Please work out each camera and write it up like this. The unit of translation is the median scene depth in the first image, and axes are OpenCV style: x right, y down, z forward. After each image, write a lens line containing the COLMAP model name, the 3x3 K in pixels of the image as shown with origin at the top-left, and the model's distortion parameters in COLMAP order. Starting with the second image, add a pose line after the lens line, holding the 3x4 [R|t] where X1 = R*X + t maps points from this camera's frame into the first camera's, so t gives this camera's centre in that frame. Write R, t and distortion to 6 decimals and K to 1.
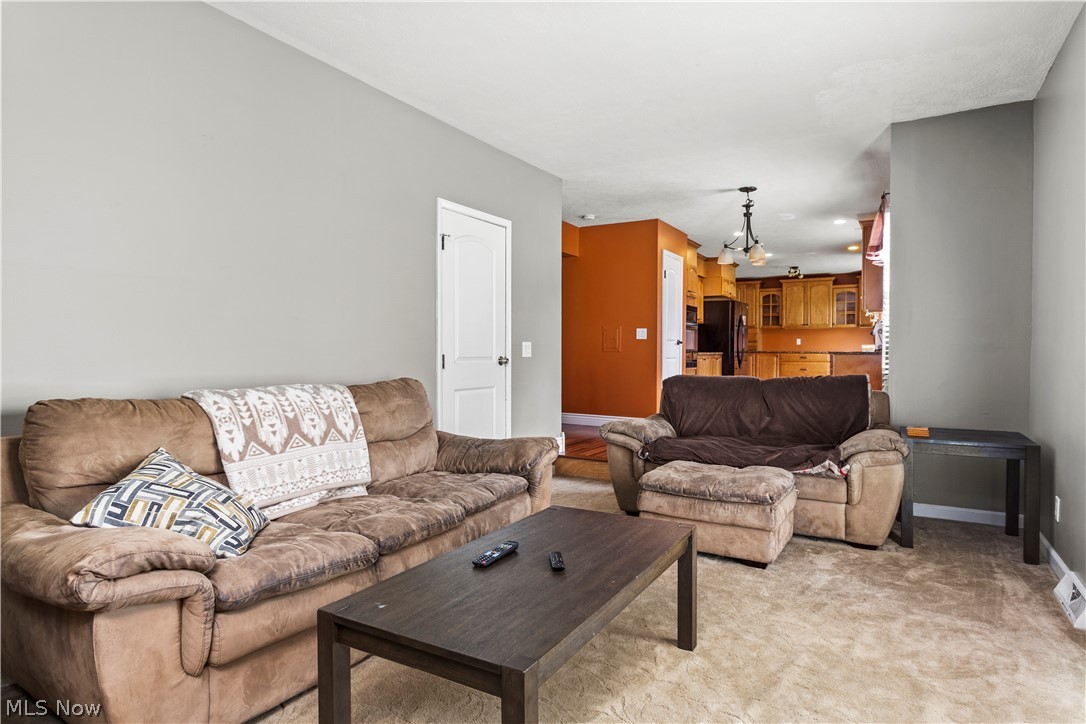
lens RADIAL K [[618.7, 0, 551.3], [0, 618.7, 361.3], [0, 0, 1]] dist [-0.017335, 0.004363]
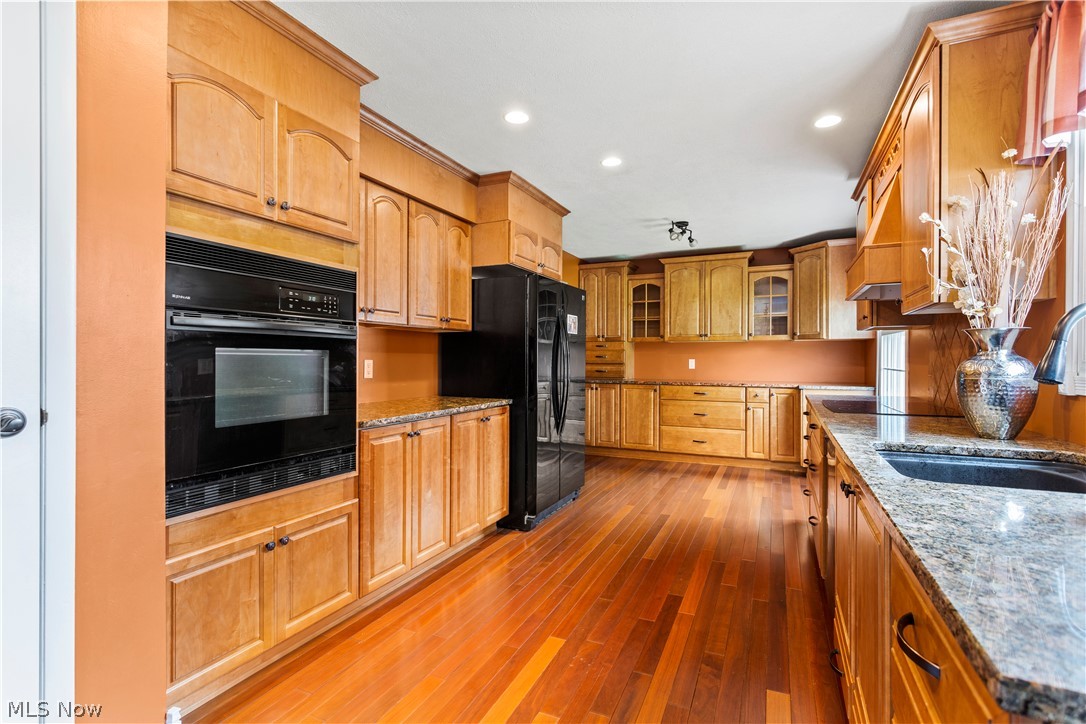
lens RADIAL K [[510.9, 0, 547.5], [0, 510.9, 361.9], [0, 0, 1]] dist [-0.000118, 0.000799]
pose [[0.995831, 0.000160, 0.091213, 0.480530], [0.000842, 0.999940, -0.010947, -0.063386], [-0.091209, 0.010978, 0.995771, 1.153930]]
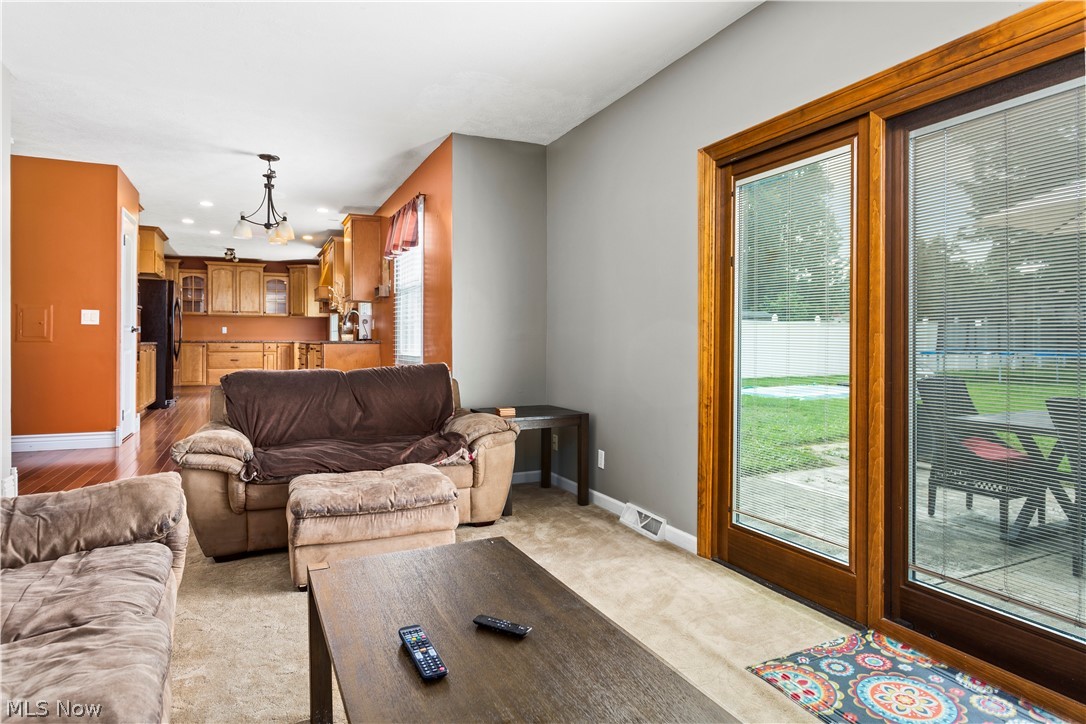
lens RADIAL K [[618.7, 0, 550.7], [0, 618.7, 343.4], [0, 0, 1]] dist [-0.017335, 0.004363]
pose [[0.566533, -0.003420, 0.824032, -0.182037], [0.012643, 0.999910, -0.004543, -0.003646], [-0.823942, 0.012992, 0.566526, 0.172107]]
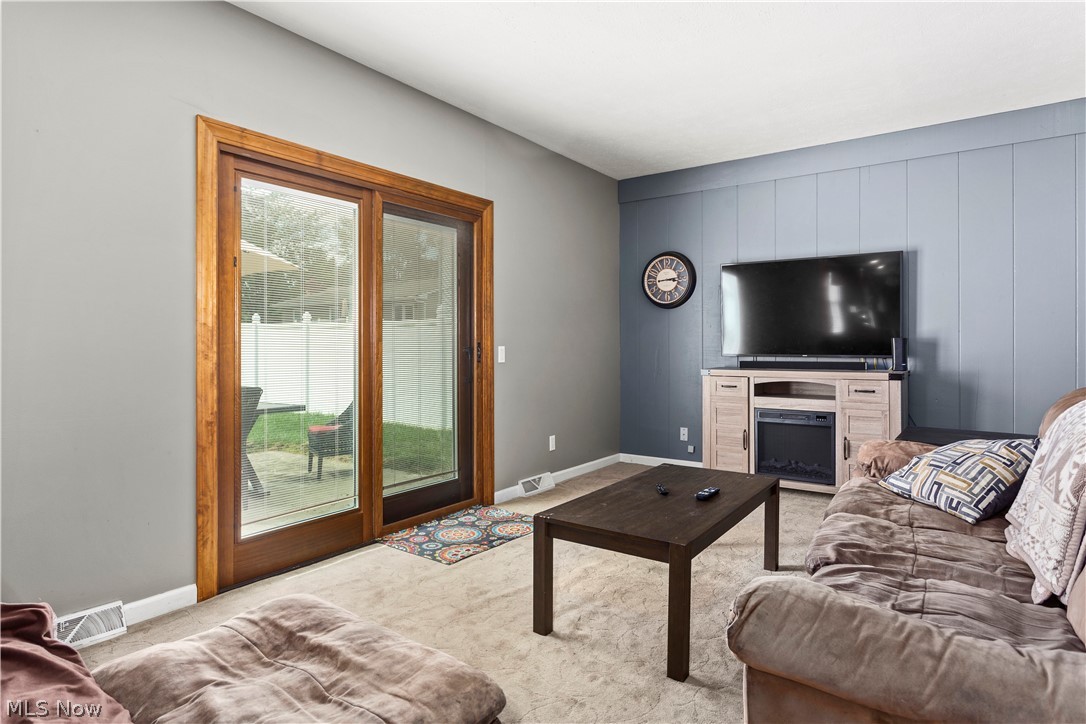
lens RADIAL K [[618.7, 0, 536.2], [0, 618.7, 355.7], [0, 0, 1]] dist [-0.017335, 0.004363]
pose [[-0.995437, 0.000104, 0.095420, 0.049682], [0.003151, 0.999490, 0.031786, -0.012861], [-0.095368, 0.031941, -0.994929, 0.798137]]
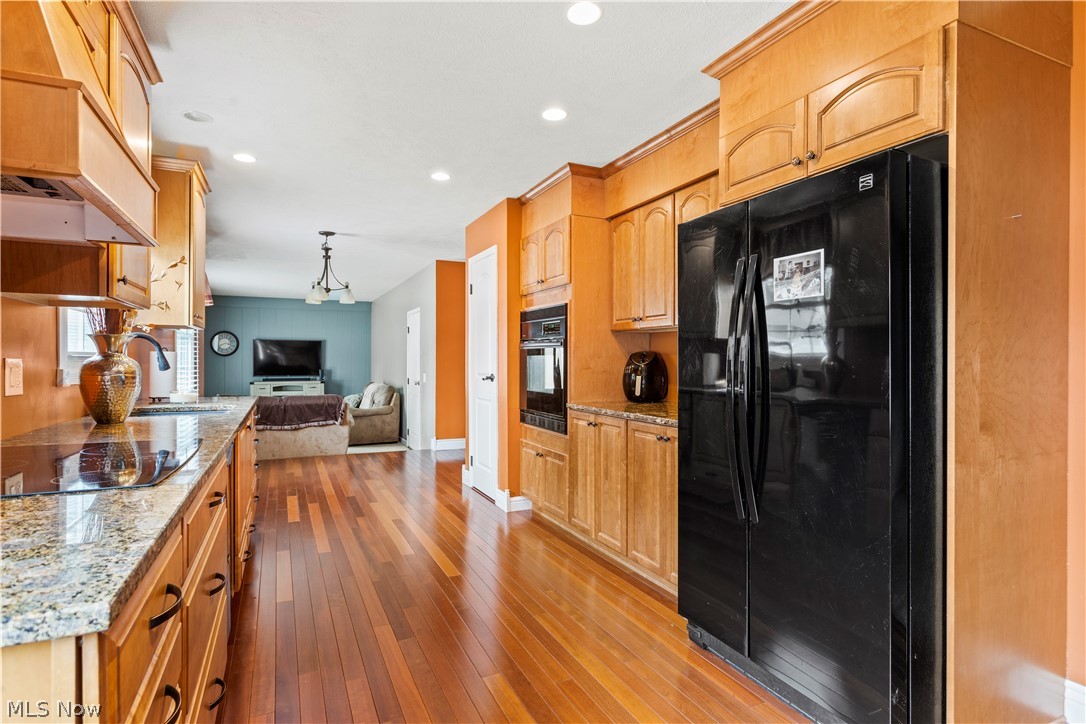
lens RADIAL K [[565.5, 0, 541.9], [0, 565.5, 360.5], [0, 0, 1]] dist [-0.006074, 0.004427]
pose [[-0.585952, -0.001516, -0.810345, 0.918468], [-0.015559, 0.999835, 0.009380, -0.076184], [0.810197, 0.018104, -0.585879, 1.922026]]
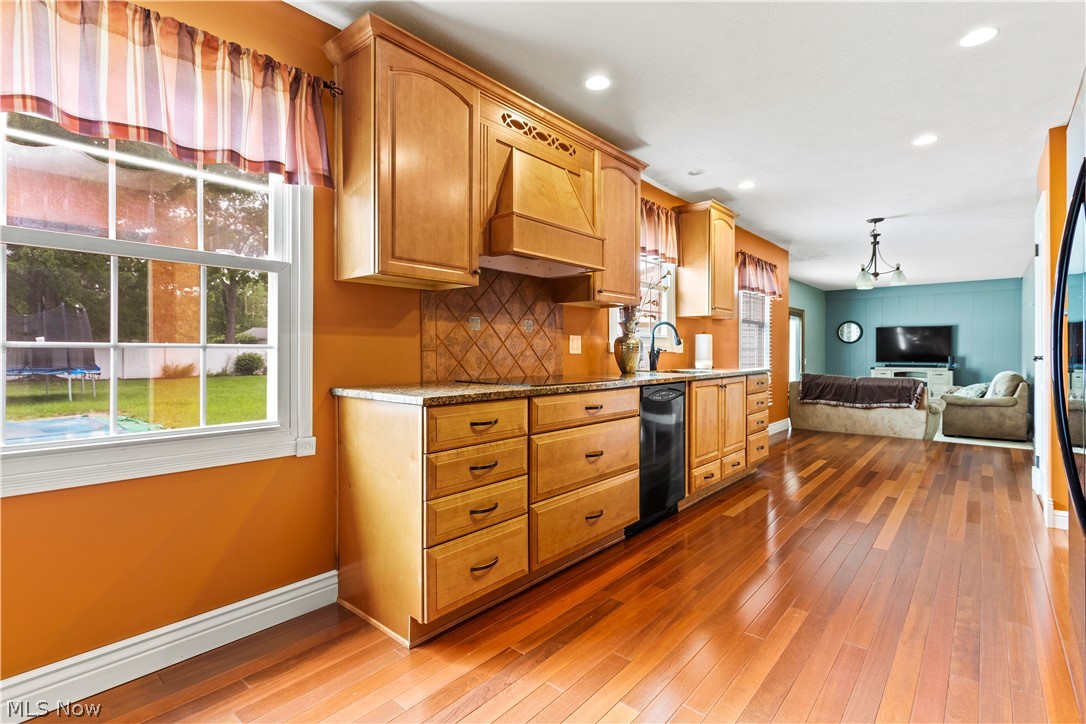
lens RADIAL K [[510.9, 0, 542.5], [0, 510.9, 356.1], [0, 0, 1]] dist [-0.000118, 0.000799]
pose [[-0.980023, -0.003248, 0.198857, 0.745407], [0.002003, 0.999655, 0.026198, -0.060790], [-0.198873, 0.026073, -0.979678, 2.080674]]
